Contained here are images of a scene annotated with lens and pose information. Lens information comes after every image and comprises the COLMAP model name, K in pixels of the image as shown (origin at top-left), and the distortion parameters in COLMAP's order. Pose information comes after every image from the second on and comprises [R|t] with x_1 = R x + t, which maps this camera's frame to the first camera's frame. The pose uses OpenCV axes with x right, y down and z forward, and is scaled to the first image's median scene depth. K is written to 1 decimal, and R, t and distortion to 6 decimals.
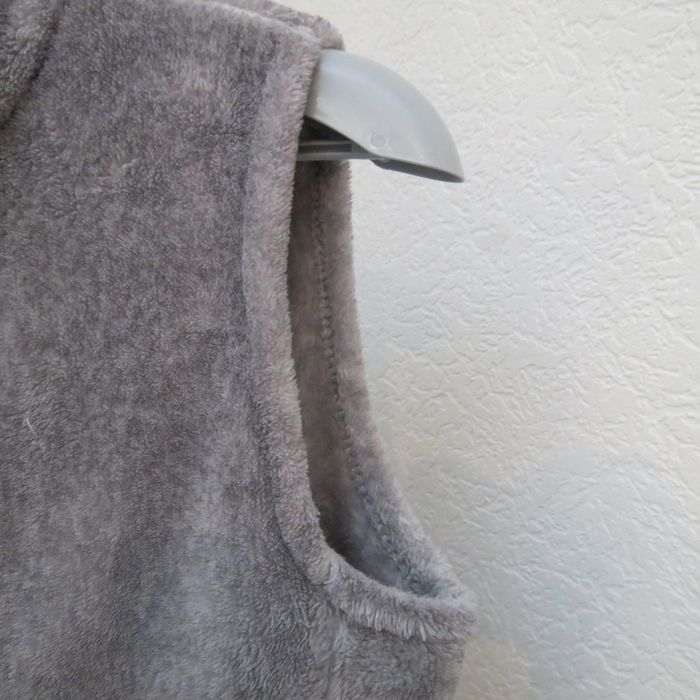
lens RADIAL K [[671.6, 0, 348.4], [0, 671.6, 353.4], [0, 0, 1]] dist [-0.024592, 0.000000]
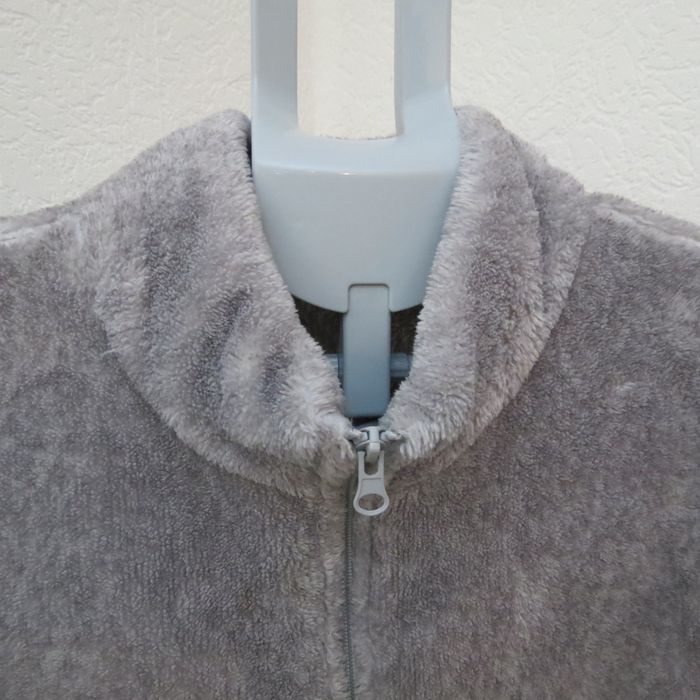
lens RADIAL K [[671.6, 0, 352.3], [0, 671.6, 352.2], [0, 0, 1]] dist [-0.024592, 0.000000]
pose [[0.960533, -0.084332, 0.265075, -1.015441], [0.072644, 0.995916, 0.053608, -0.416158], [-0.268513, -0.032236, 0.962736, 0.046850]]
